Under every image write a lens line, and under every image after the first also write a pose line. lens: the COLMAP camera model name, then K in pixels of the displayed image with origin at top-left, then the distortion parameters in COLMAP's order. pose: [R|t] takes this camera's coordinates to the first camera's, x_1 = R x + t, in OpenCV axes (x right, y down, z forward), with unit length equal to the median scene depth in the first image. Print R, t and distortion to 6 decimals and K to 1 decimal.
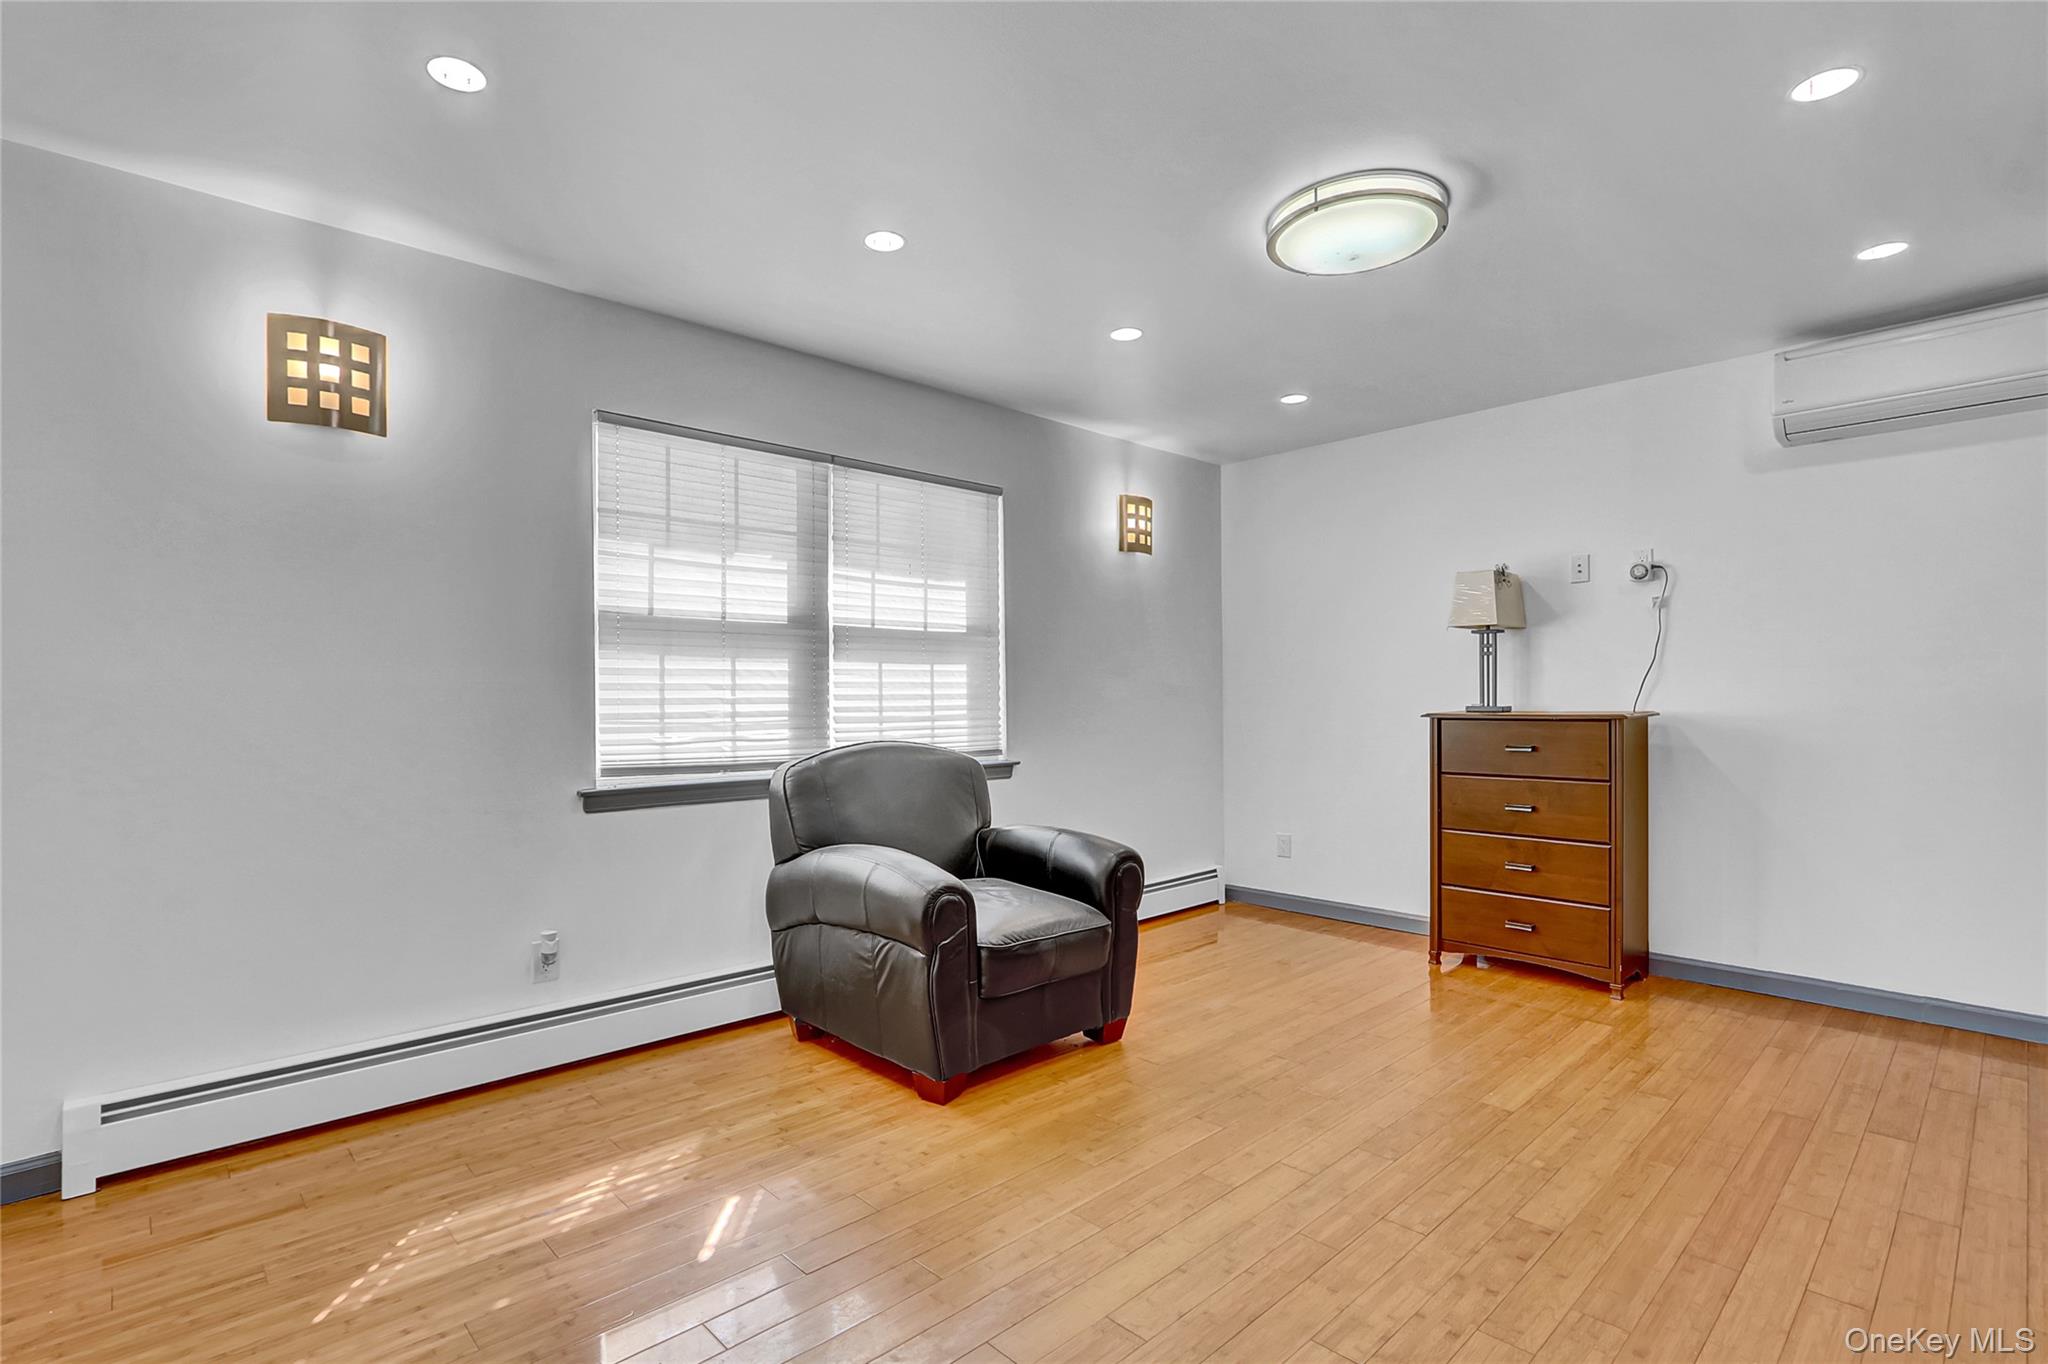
lens RADIAL K [[972.4, 0, 1017.3], [0, 972.4, 685.9], [0, 0, 1]] dist [-0.001132, -0.000389]
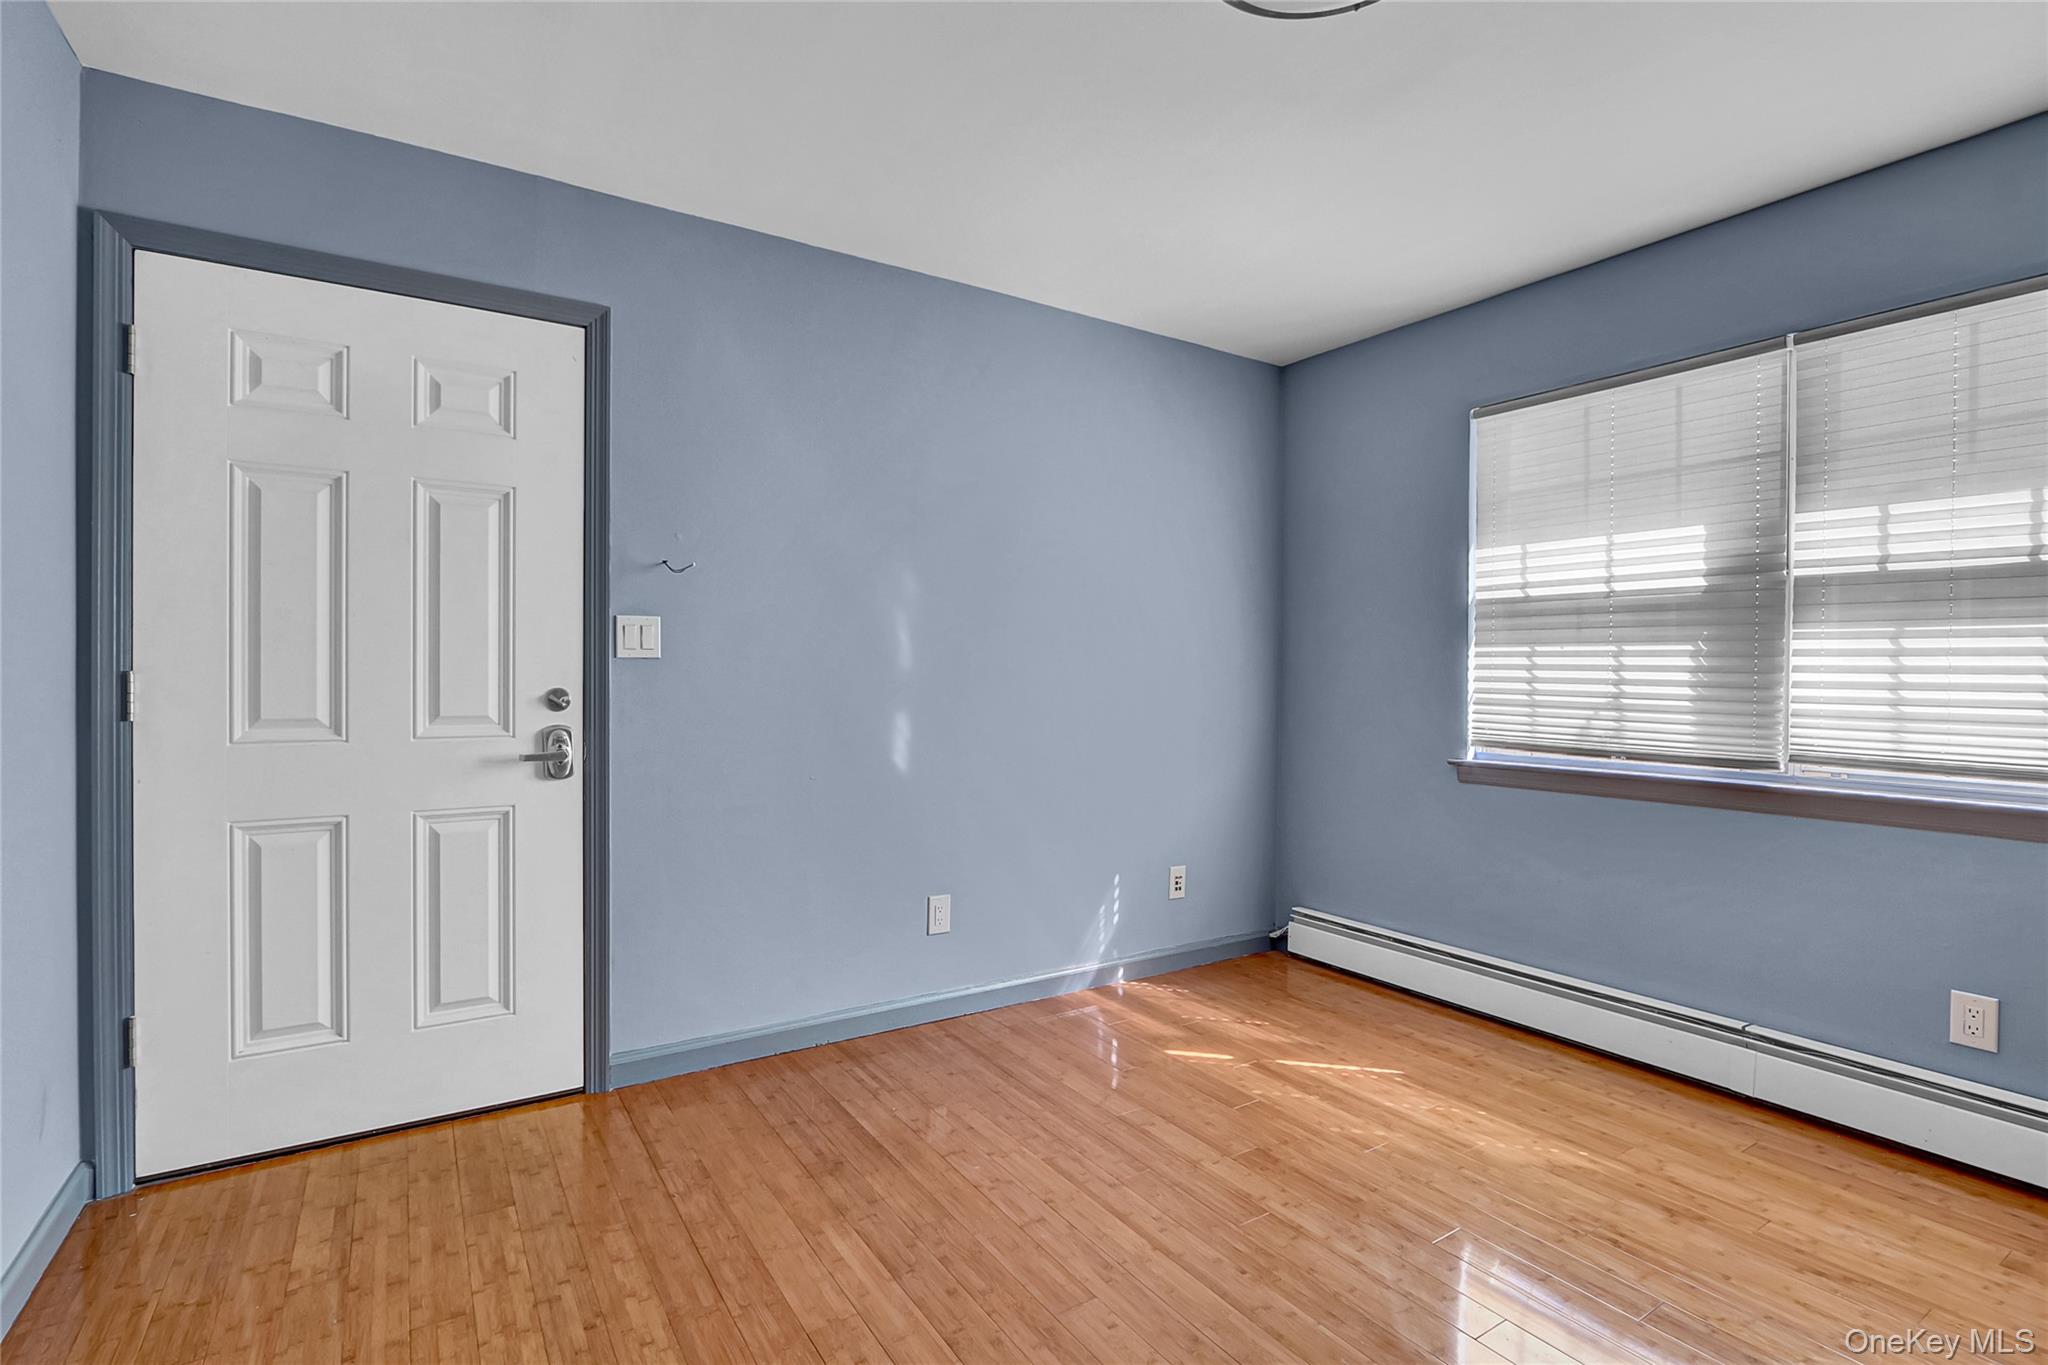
lens RADIAL K [[972.4, 0, 1017.3], [0, 972.4, 686.4], [0, 0, 1]] dist [-0.001132, -0.000389]
pose [[-0.193561, 0.011257, -0.981024, 0.721003], [-0.002960, 0.999923, 0.012058, 0.005799], [0.981084, 0.005238, -0.193513, 0.690890]]
